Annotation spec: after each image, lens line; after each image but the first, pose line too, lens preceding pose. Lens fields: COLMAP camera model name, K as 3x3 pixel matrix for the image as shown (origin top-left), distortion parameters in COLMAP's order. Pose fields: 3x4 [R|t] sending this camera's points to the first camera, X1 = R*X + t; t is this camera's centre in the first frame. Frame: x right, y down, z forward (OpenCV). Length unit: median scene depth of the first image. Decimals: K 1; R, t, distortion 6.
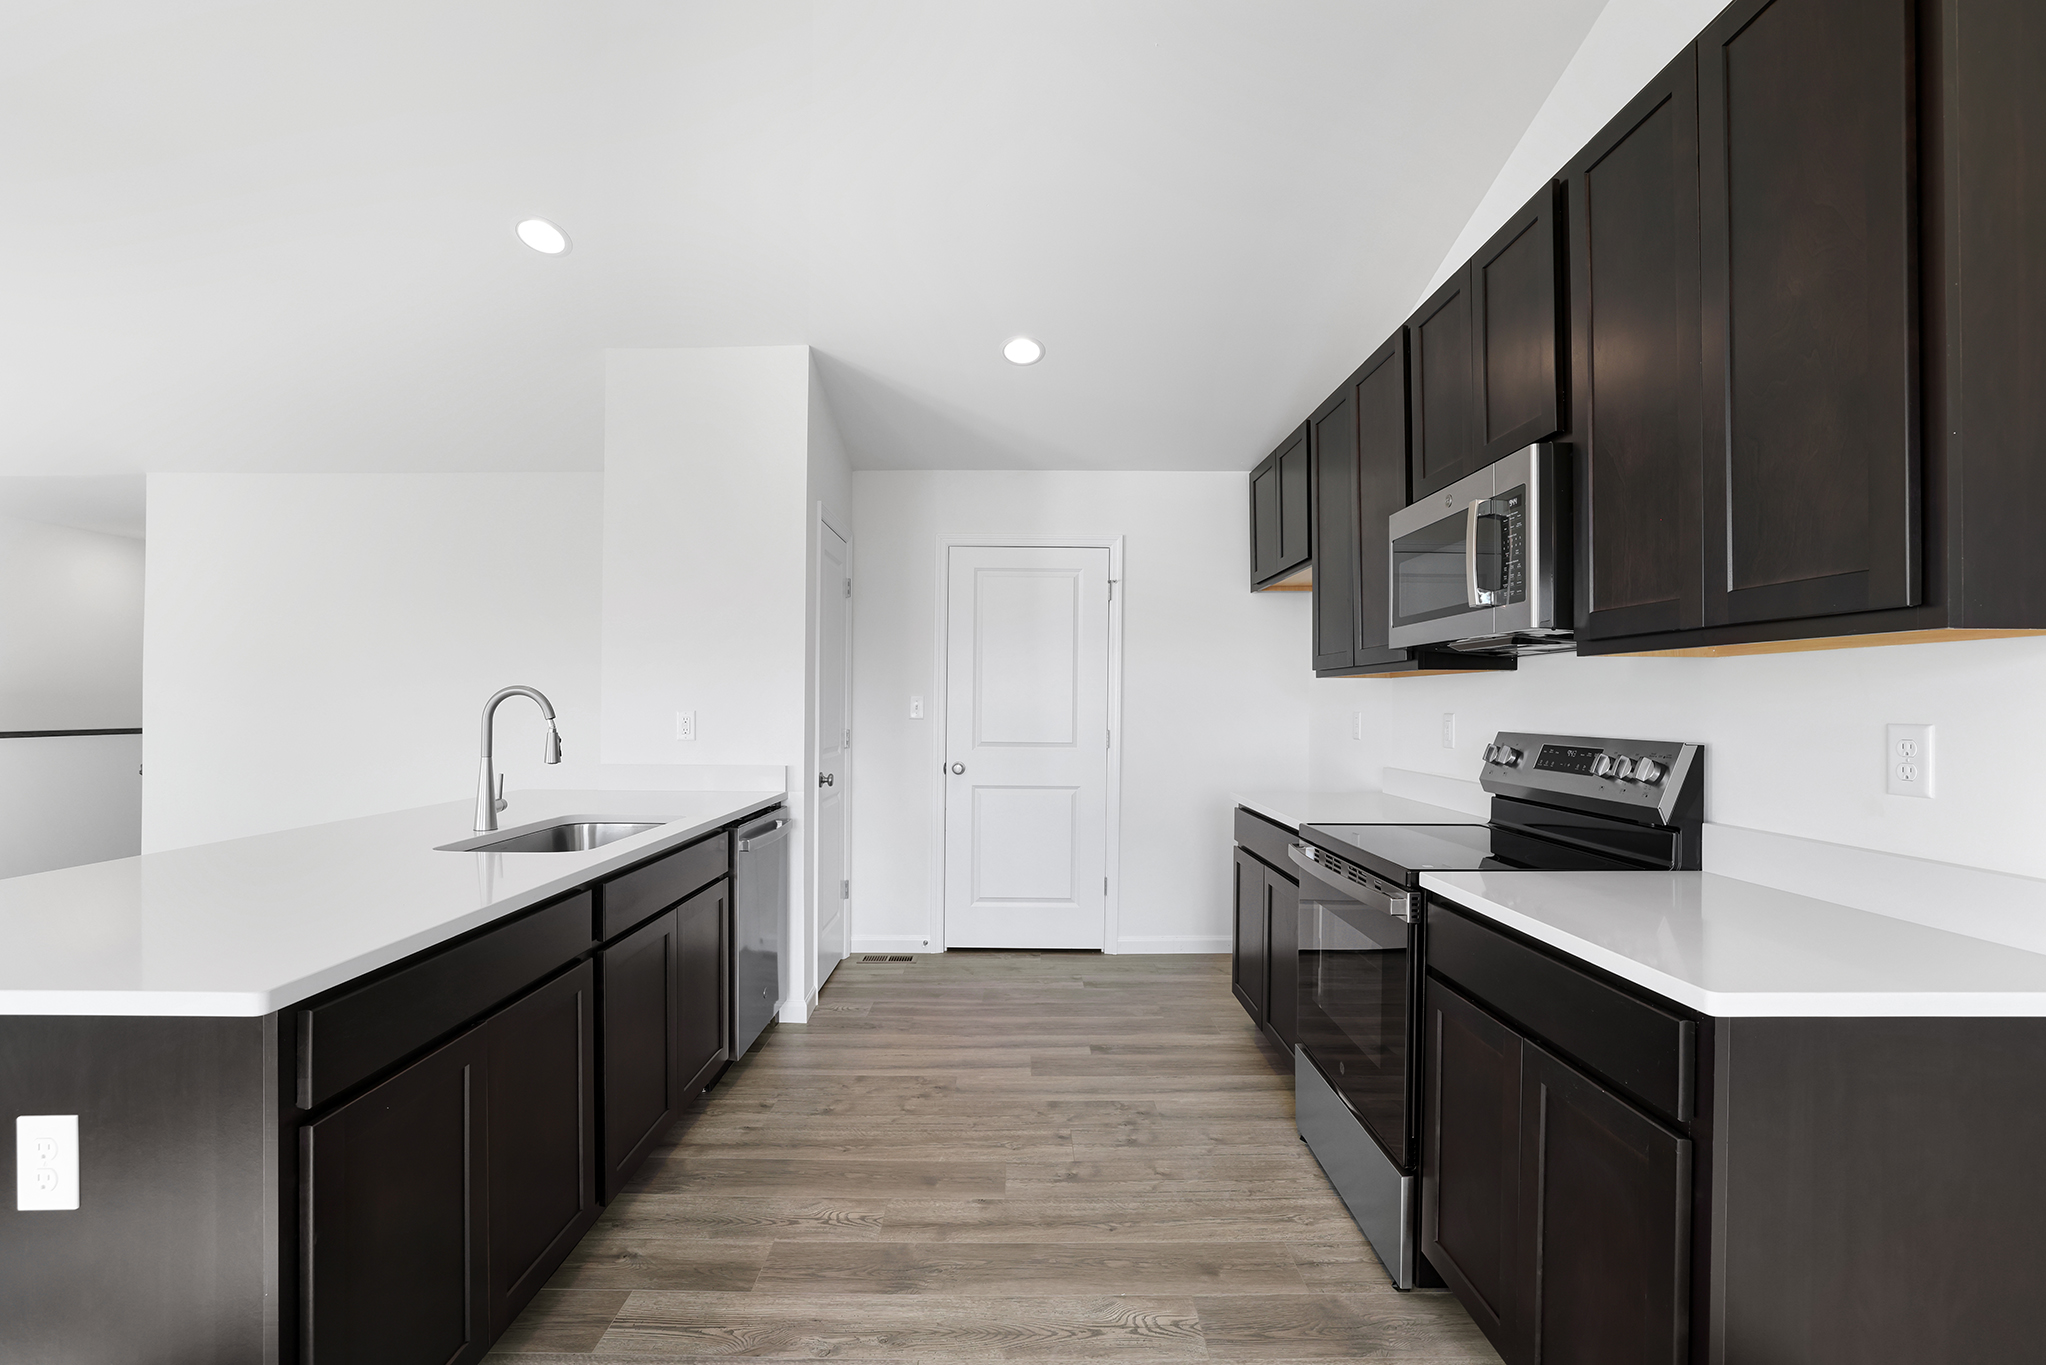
lens RADIAL K [[899.7, 0, 1013.7], [0, 899.7, 688.1], [0, 0, 1]] dist [-0.047758, 0.015472]
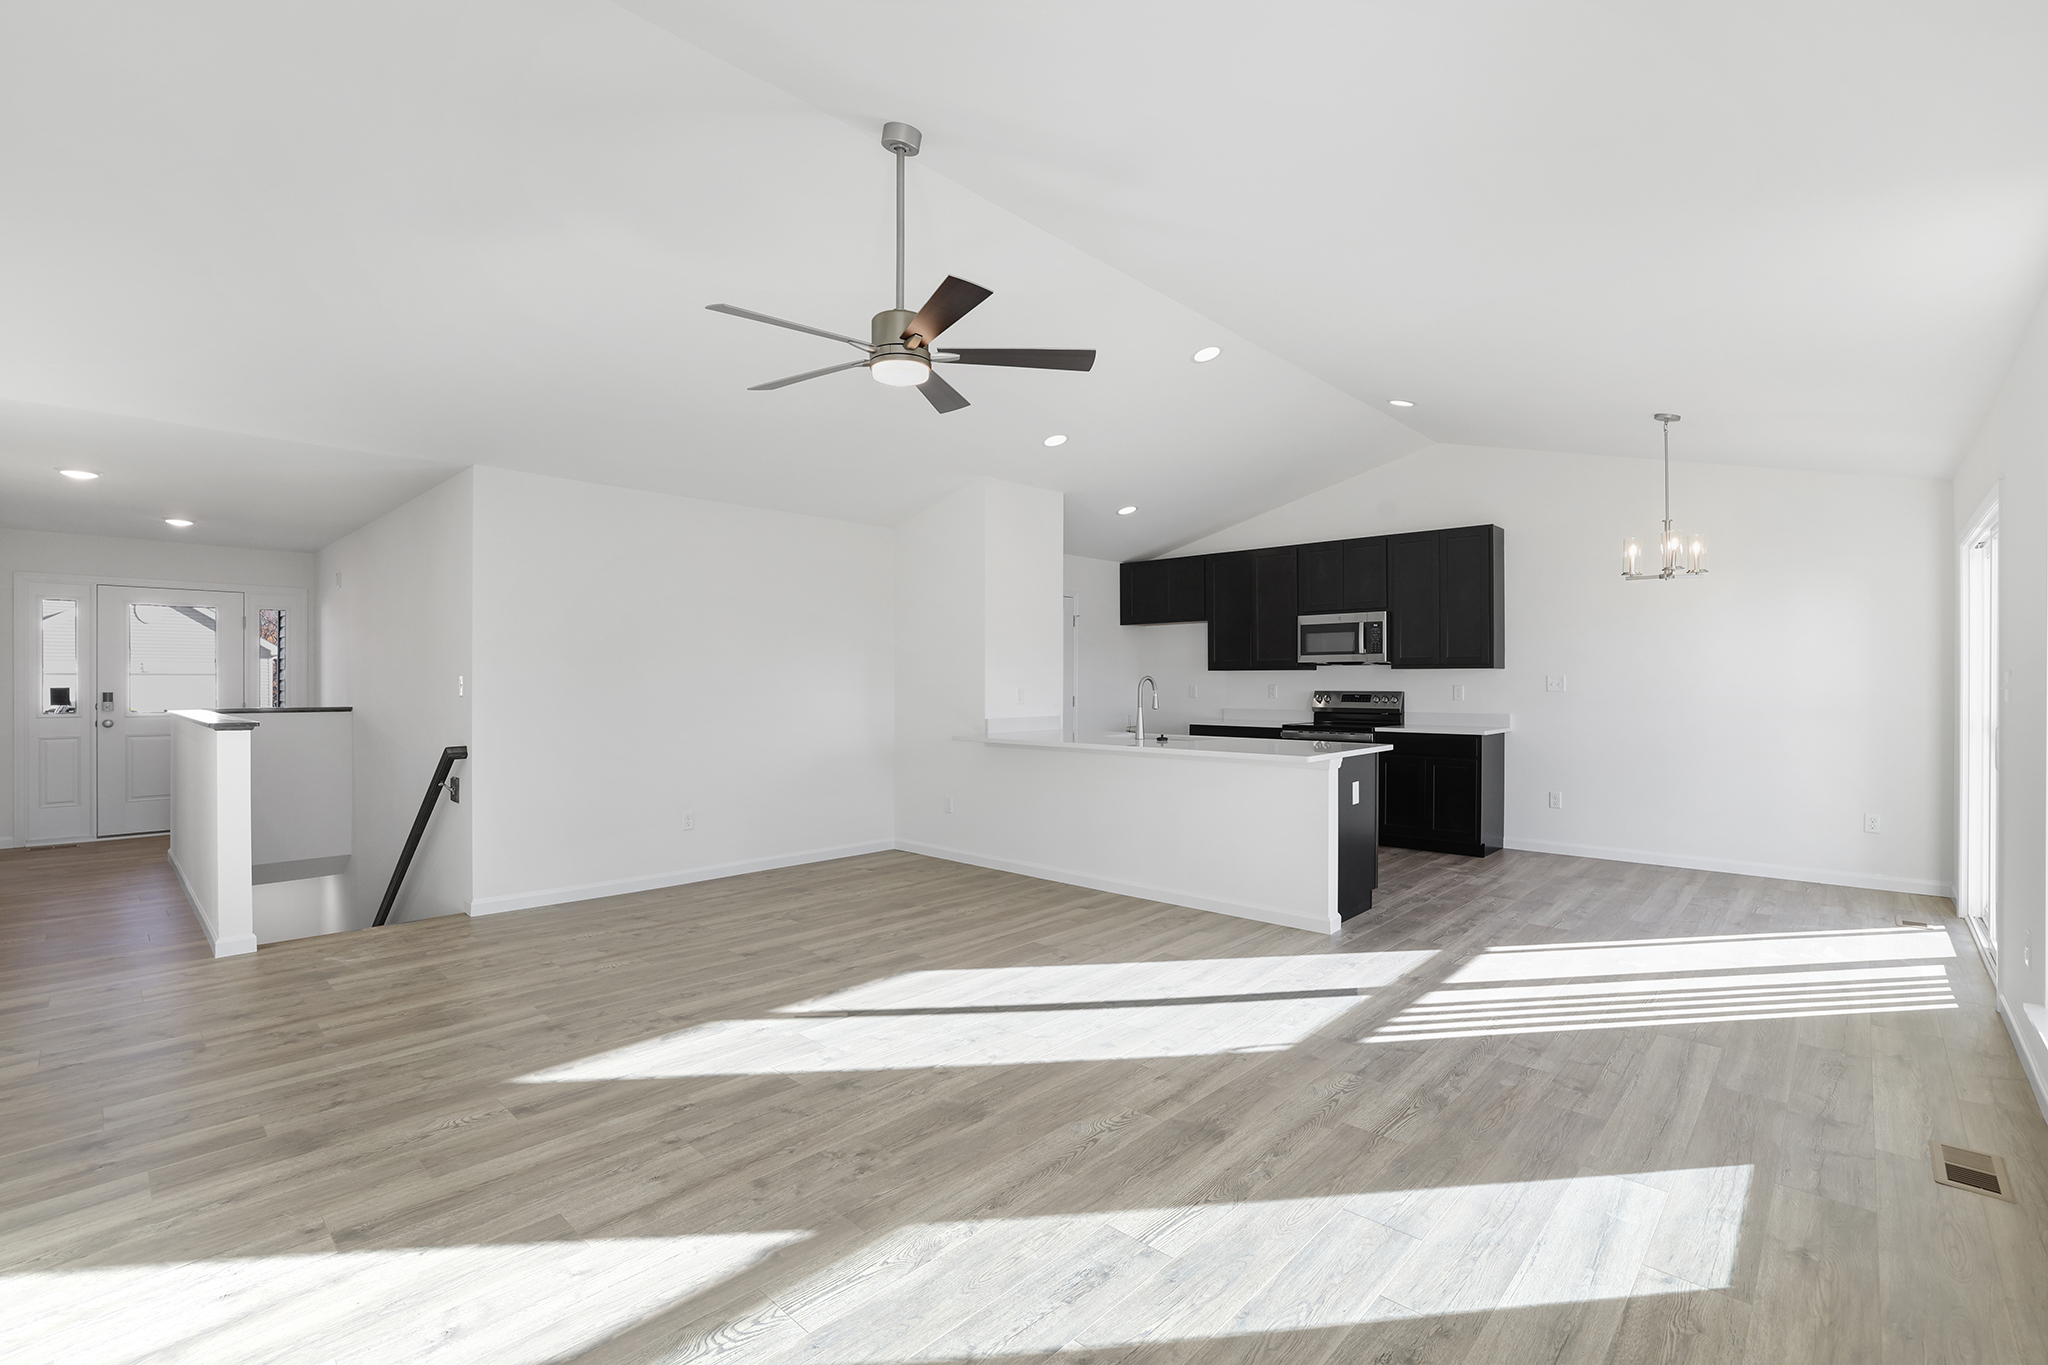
lens RADIAL K [[900.6, 0, 1014.7], [0, 900.6, 688.1], [0, 0, 1]] dist [-0.047758, 0.015472]
pose [[0.688875, -0.012159, 0.724778, -1.714763], [-0.007938, 0.999673, 0.024316, -0.017887], [-0.724837, -0.022504, 0.688553, -0.240109]]
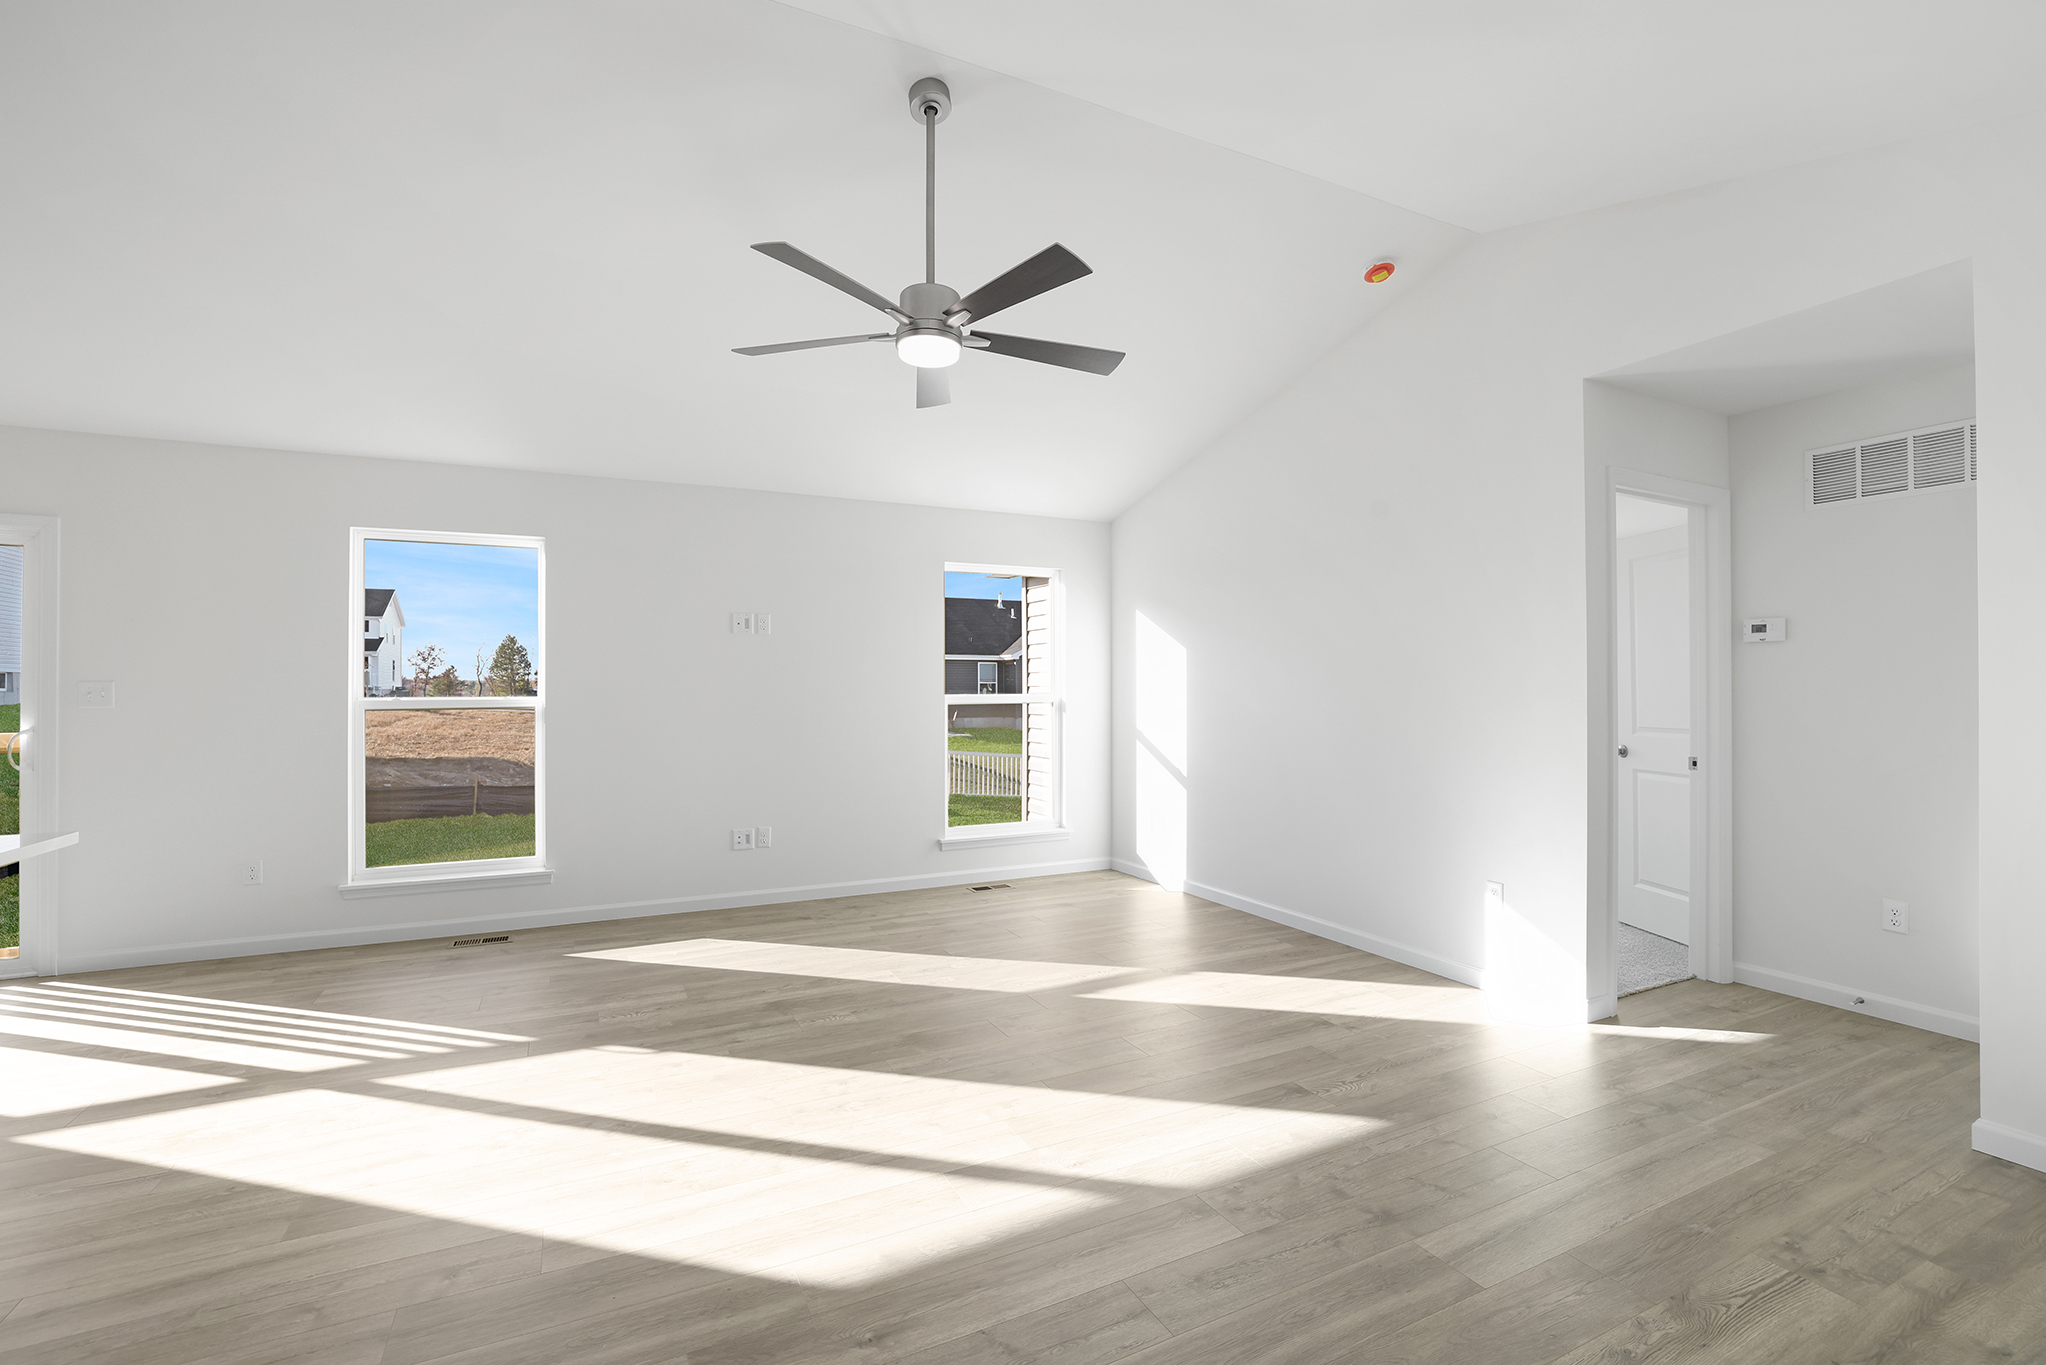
lens RADIAL K [[899.7, 0, 1013.7], [0, 899.7, 688.1], [0, 0, 1]] dist [-0.047758, 0.015472]
pose [[-0.899380, -0.004357, -0.437146, -0.896654], [0.005020, 0.999781, -0.020293, 0.014082], [0.437139, -0.020445, -0.899162, 1.160033]]
